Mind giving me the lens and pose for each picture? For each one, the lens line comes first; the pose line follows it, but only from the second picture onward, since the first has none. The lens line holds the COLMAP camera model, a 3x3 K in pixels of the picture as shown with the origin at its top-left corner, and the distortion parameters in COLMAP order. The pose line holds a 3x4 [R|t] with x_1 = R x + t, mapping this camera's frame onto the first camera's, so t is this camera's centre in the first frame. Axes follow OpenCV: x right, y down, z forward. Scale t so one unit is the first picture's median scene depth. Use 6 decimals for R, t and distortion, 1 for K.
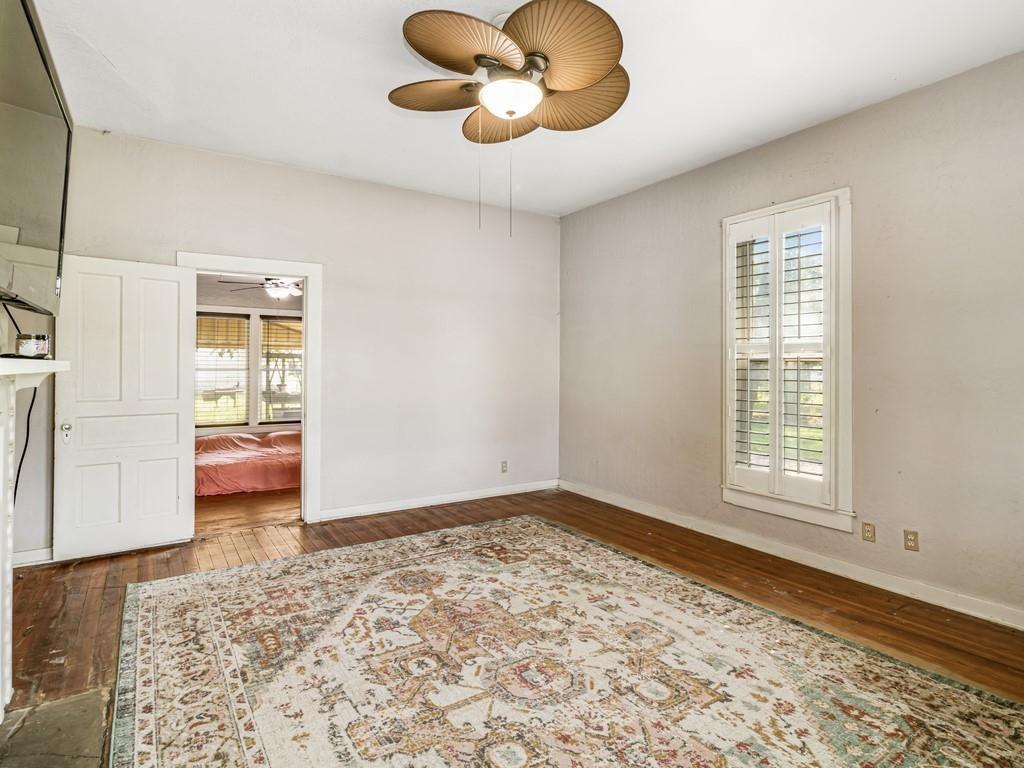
lens RADIAL K [[541.1, 0, 512.0], [0, 541.1, 384.0], [0, 0, 1]] dist [-0.001429, 0.000032]
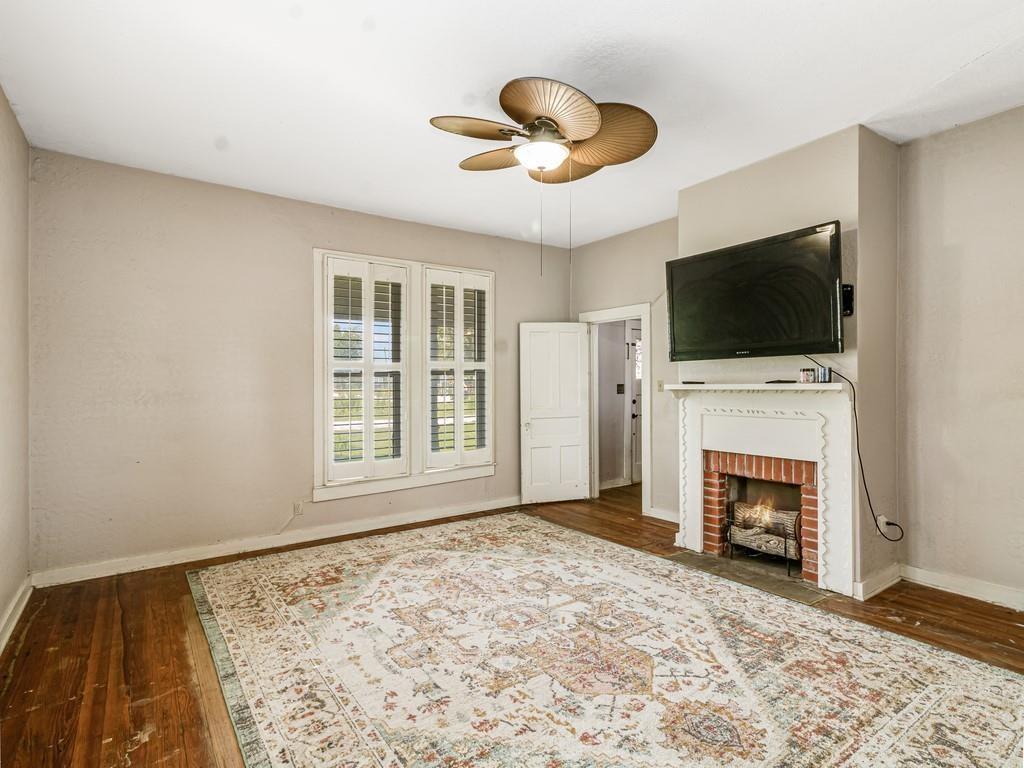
lens RADIAL K [[541.1, 0, 512.0], [0, 541.1, 384.0], [0, 0, 1]] dist [-0.001429, 0.000032]
pose [[-0.999621, 0.003644, -0.027278, 0.084573], [0.002862, 0.999585, 0.028649, -0.071036], [0.027371, 0.028560, -0.999217, 2.024368]]
